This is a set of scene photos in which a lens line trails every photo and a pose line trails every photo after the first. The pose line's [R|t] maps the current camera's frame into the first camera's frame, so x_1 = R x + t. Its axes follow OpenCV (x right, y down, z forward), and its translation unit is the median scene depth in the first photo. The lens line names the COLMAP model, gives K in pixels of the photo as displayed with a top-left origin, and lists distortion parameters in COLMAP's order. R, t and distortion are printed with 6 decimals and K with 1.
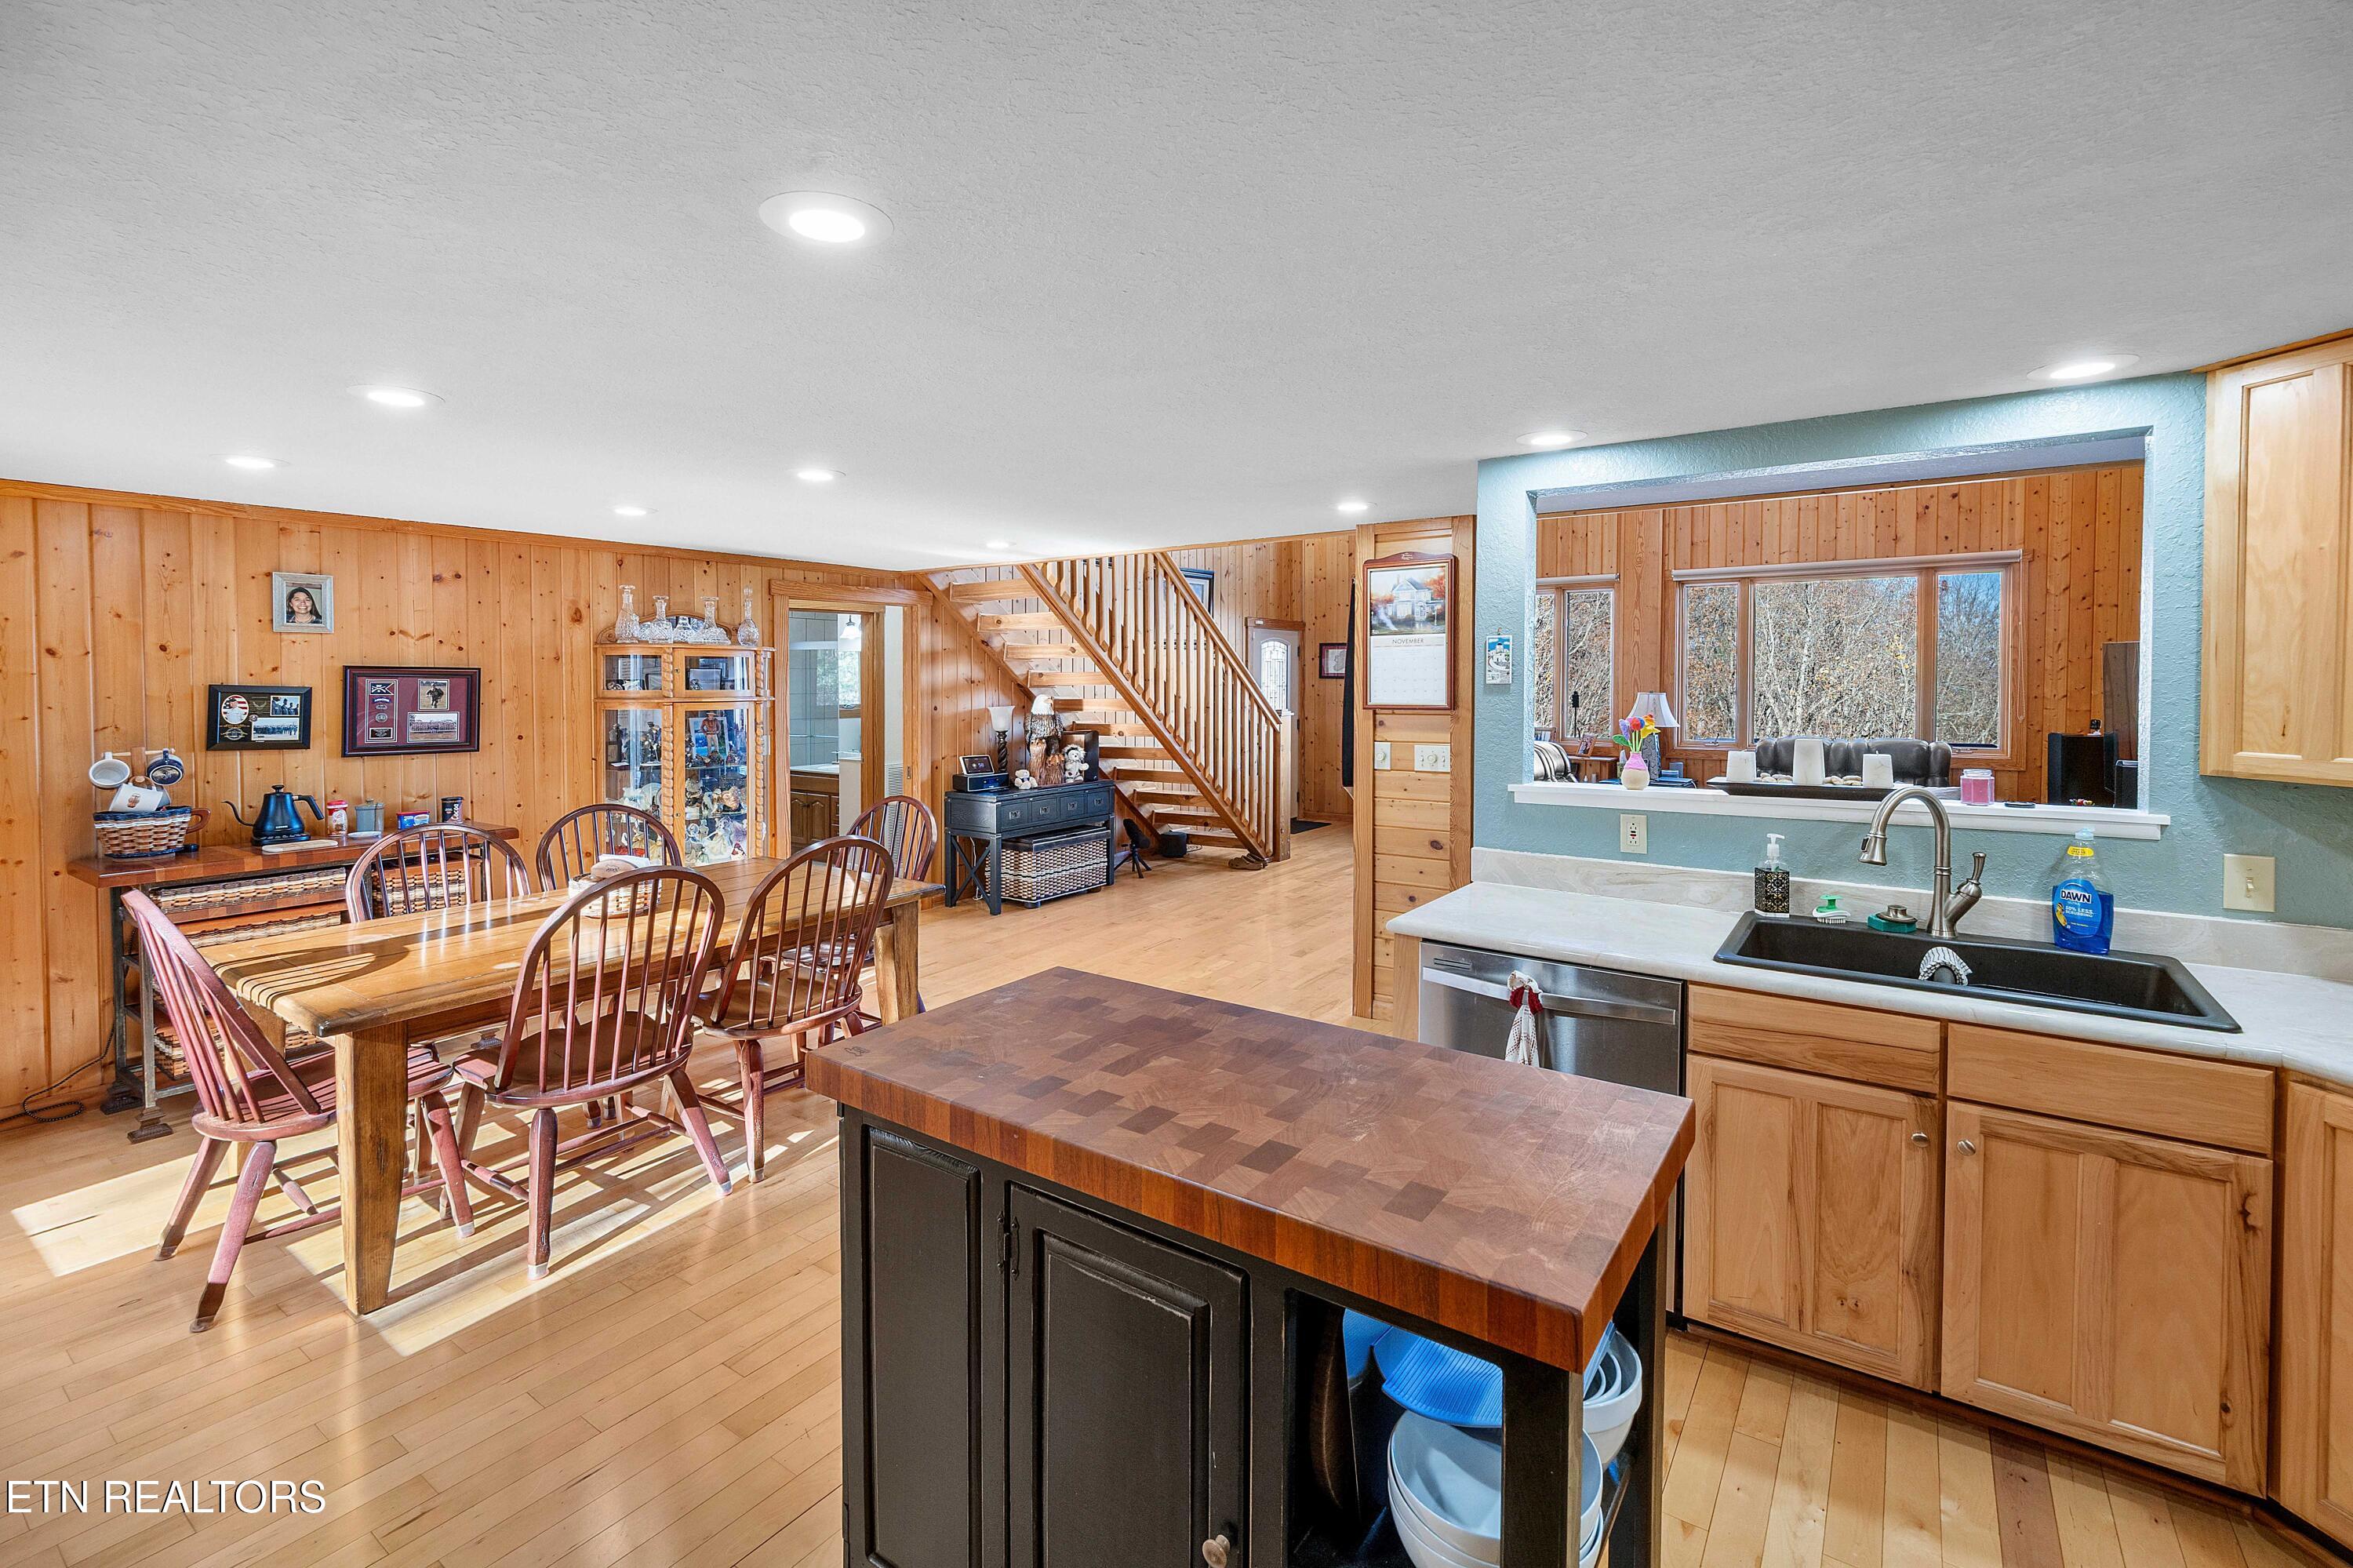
lens RADIAL K [[1021.9, 0, 1126.7], [0, 1021.9, 739.5], [0, 0, 1]] dist [-0.010066, 0.000099]
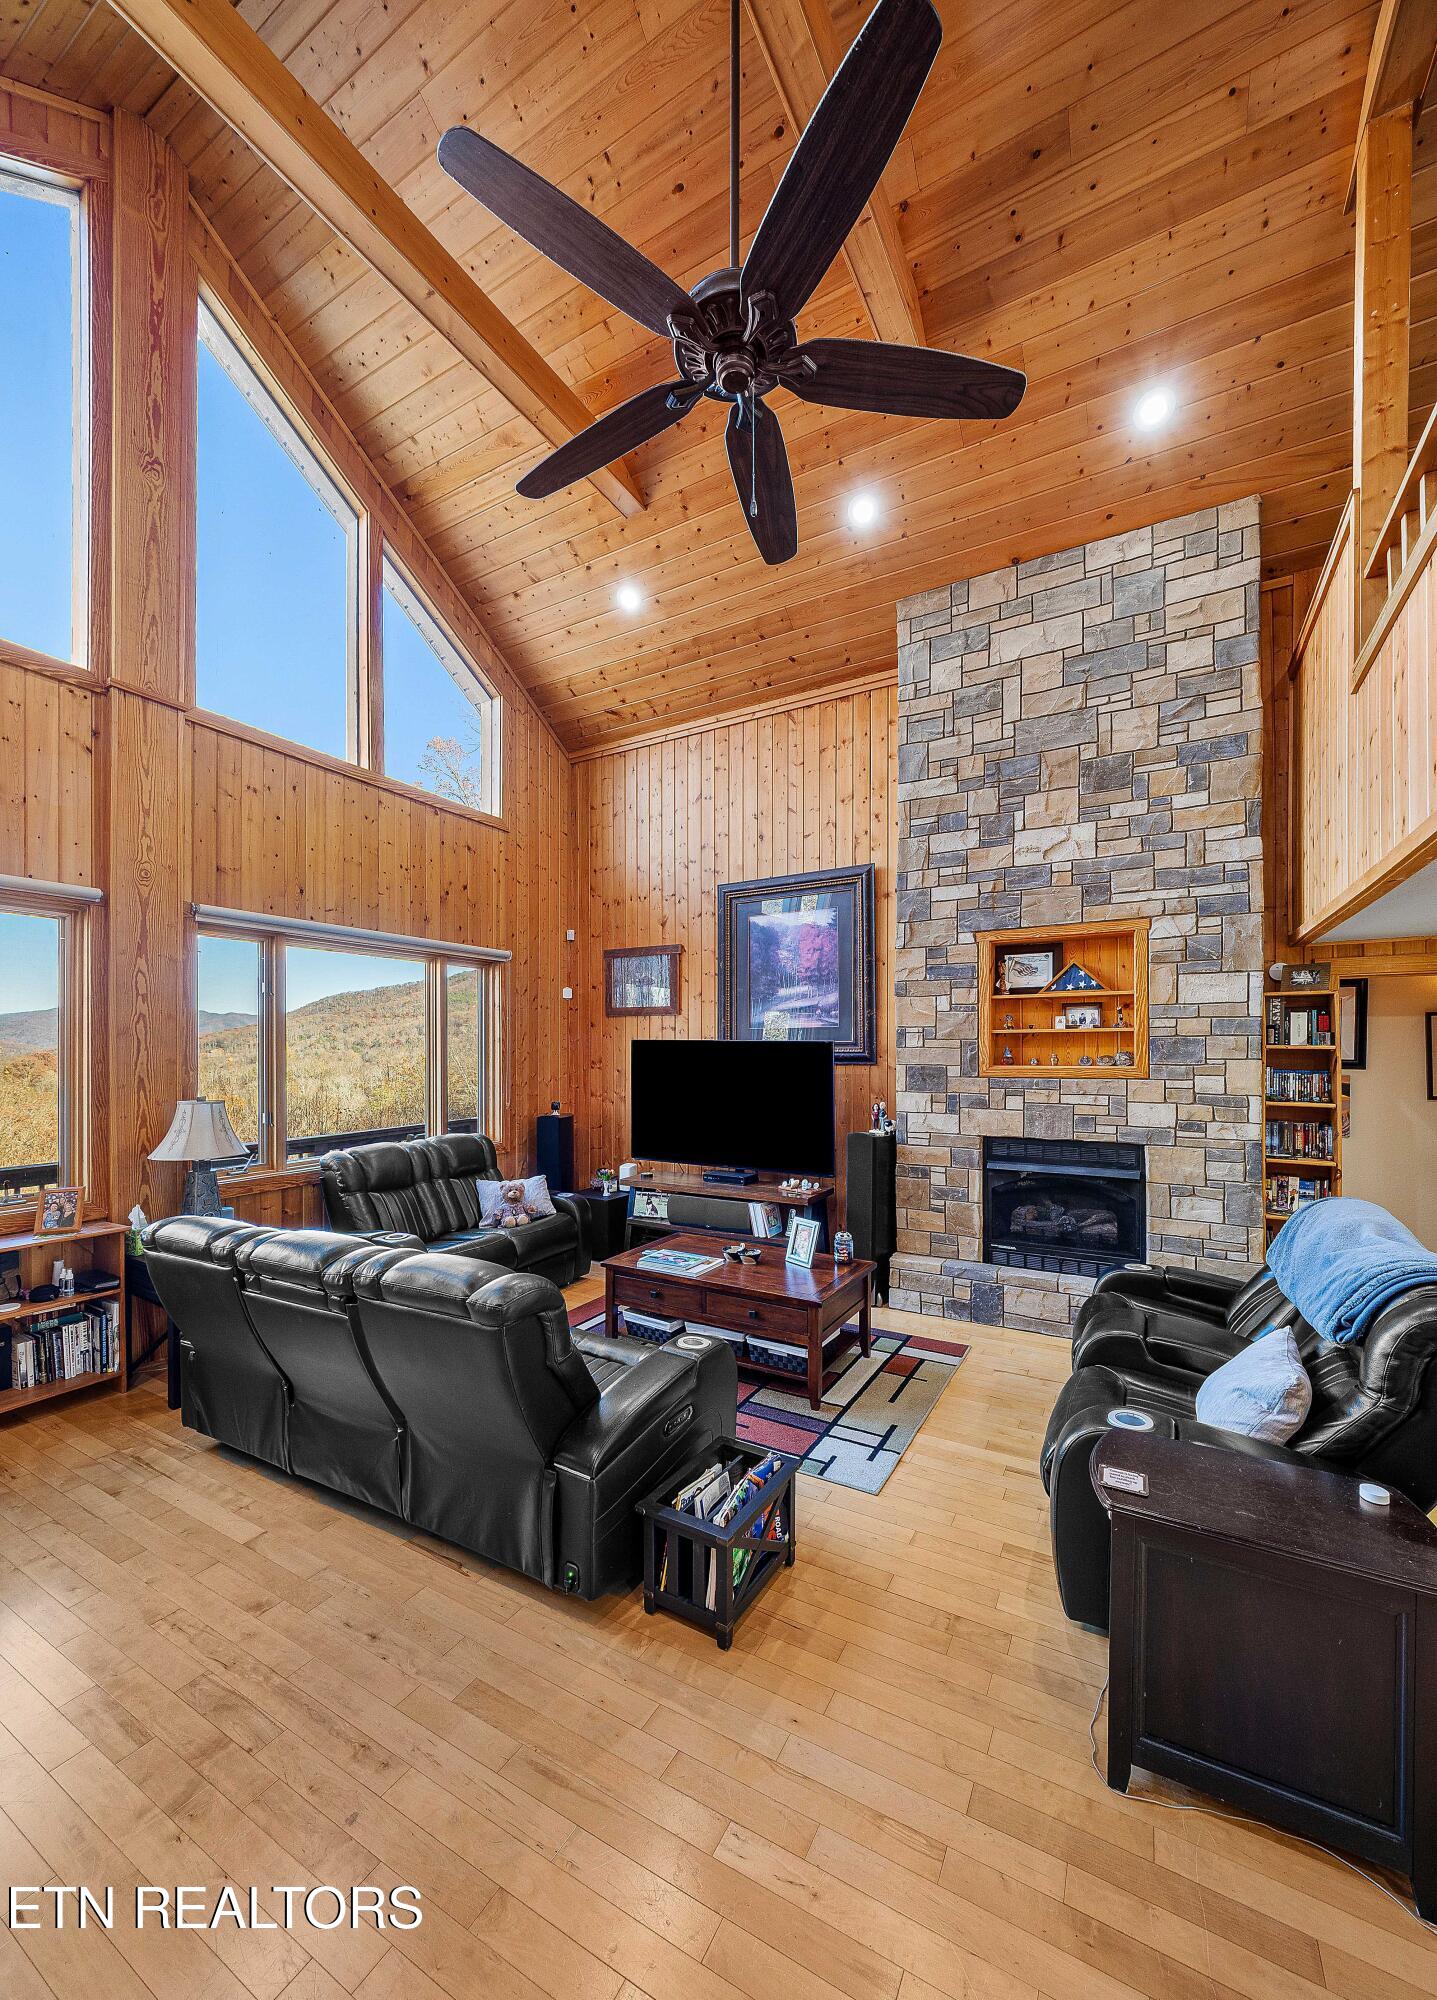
lens RADIAL K [[764.3, 0, 734.7], [0, 764.3, 1055.4], [0, 0, 1]] dist [-0.004854, -0.001976]
pose [[-0.146161, 0.005005, 0.989248, 0.022430], [0.063148, 0.997995, 0.004281, -0.063964], [-0.987243, 0.063095, -0.146184, 0.891814]]
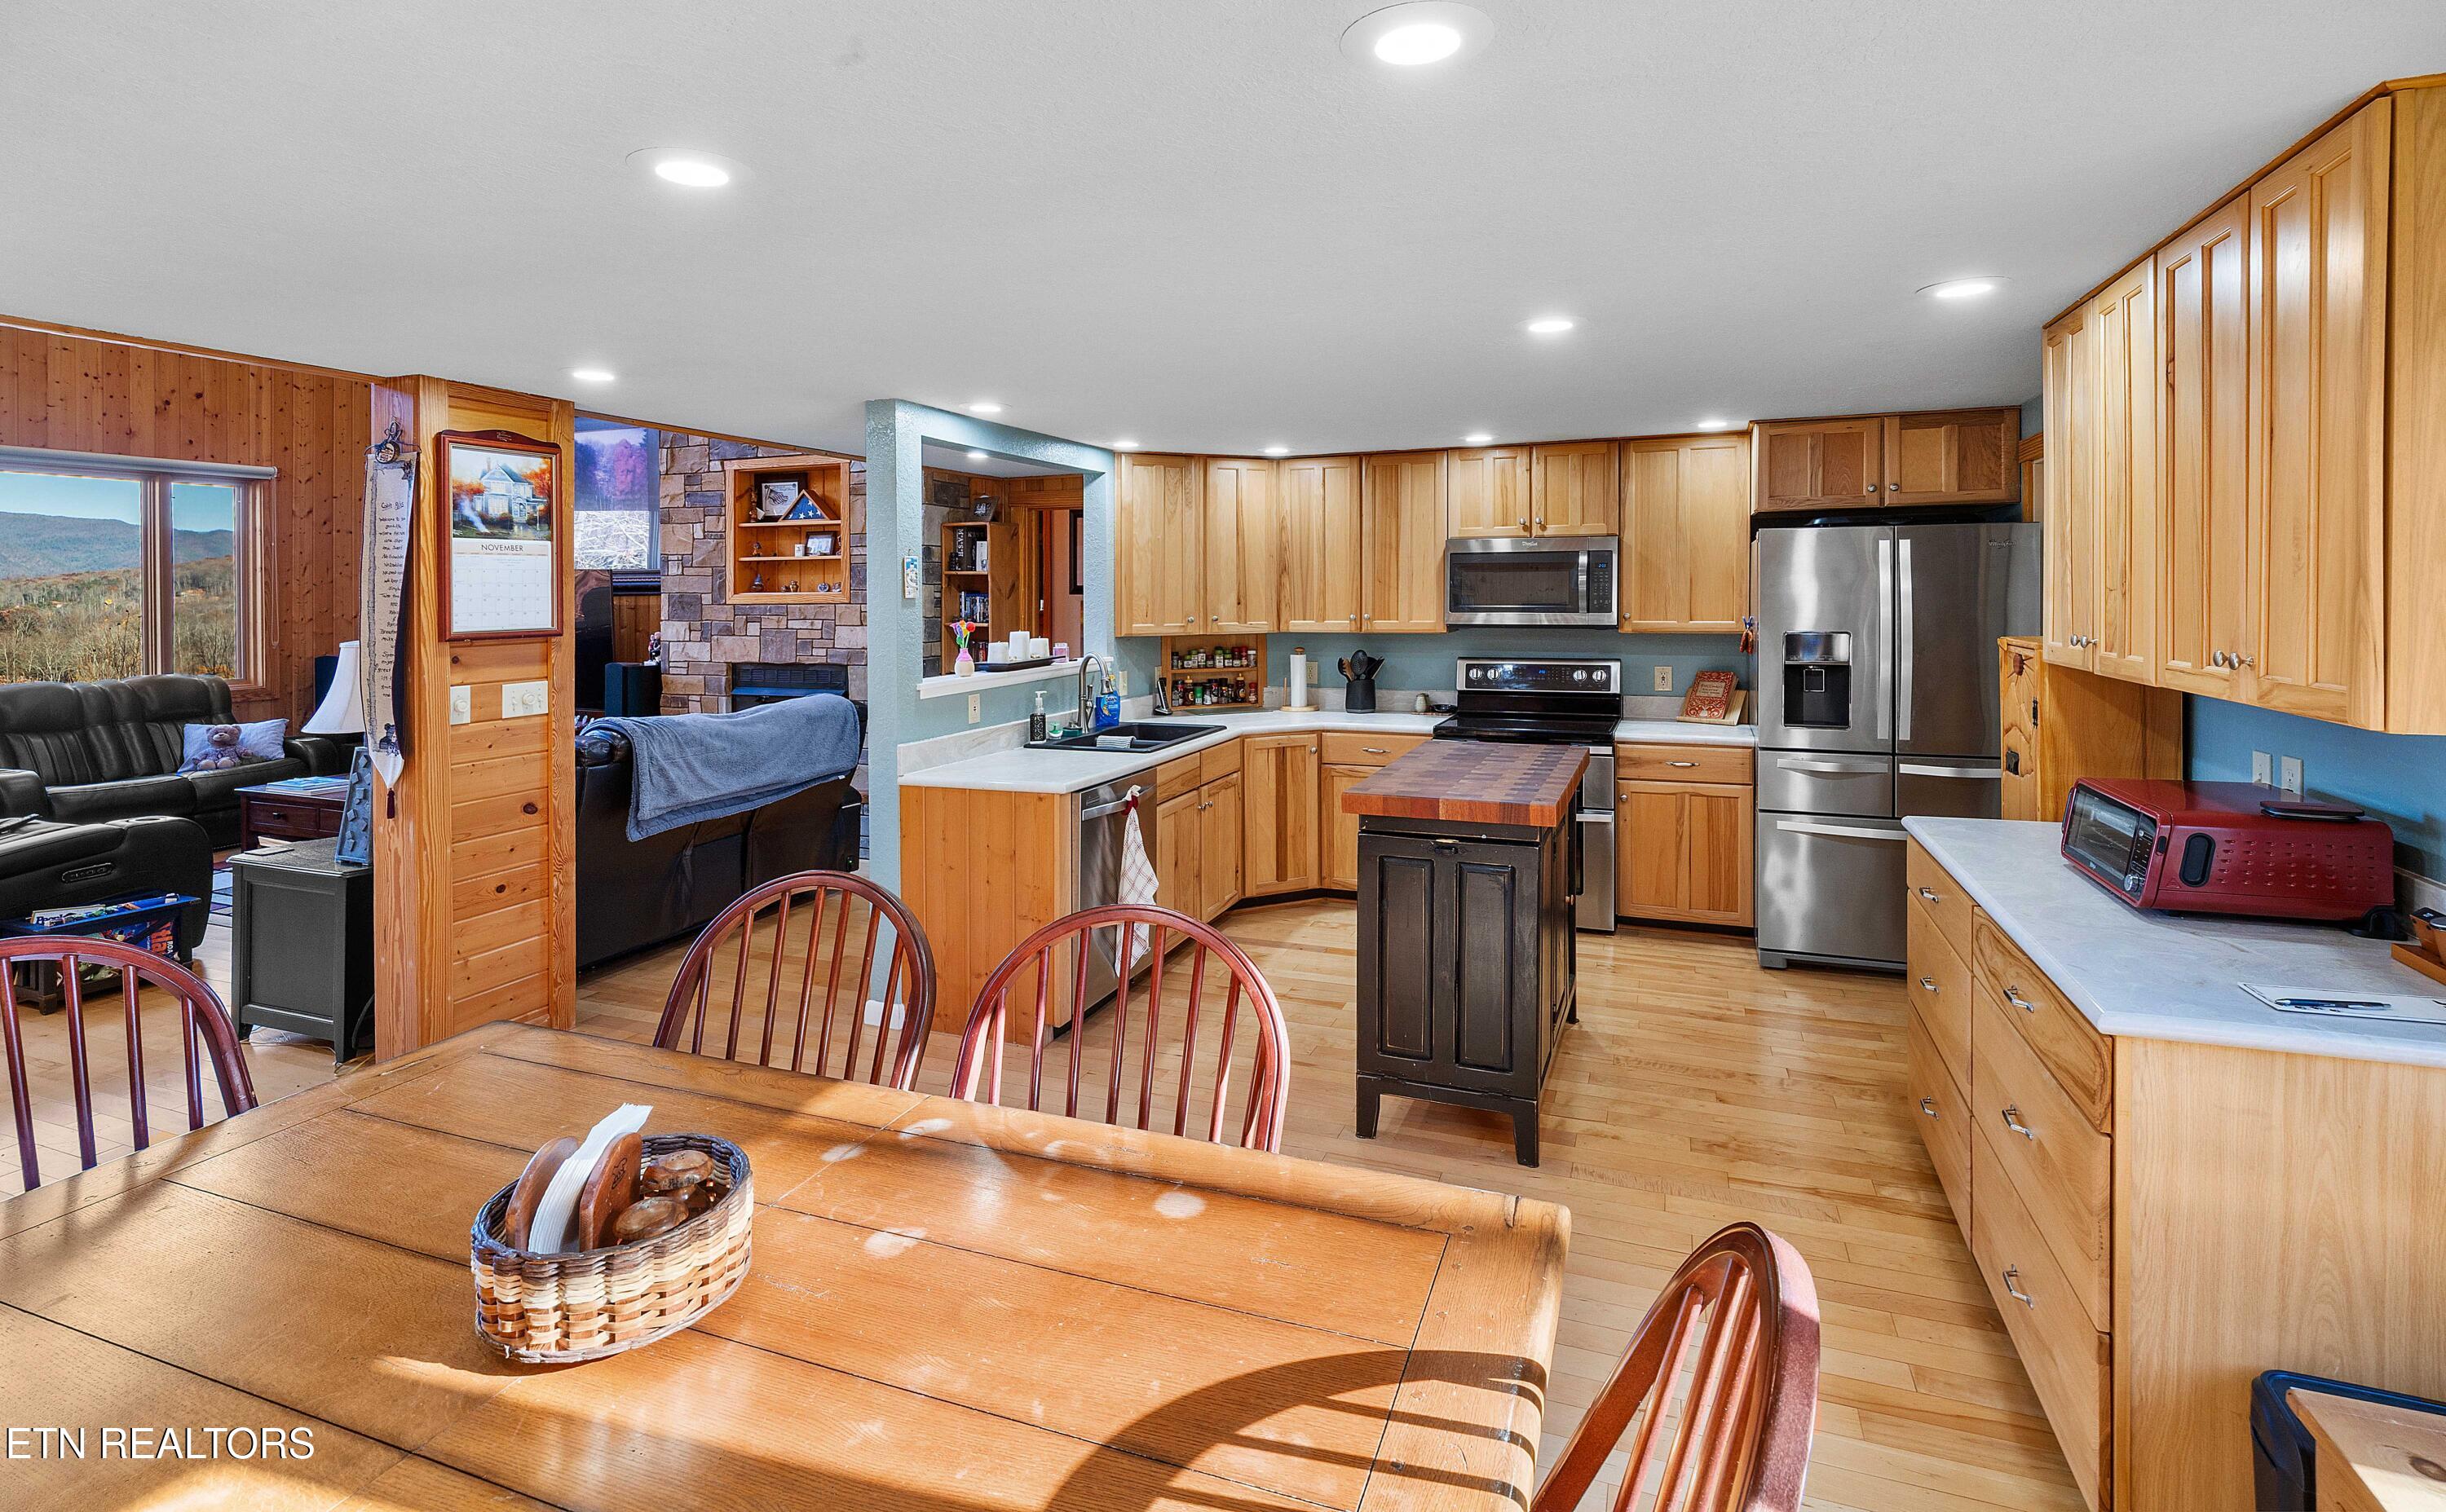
lens RADIAL K [[1127.7, 0, 1301.6], [0, 1127.7, 590.0], [0, 0, 1]] dist [-0.003913, -0.000760]
pose [[-0.330568, 0.007850, 0.943750, -0.438201], [0.067536, 0.997599, 0.015358, -0.023870], [-0.941363, 0.068814, -0.330304, 0.450974]]
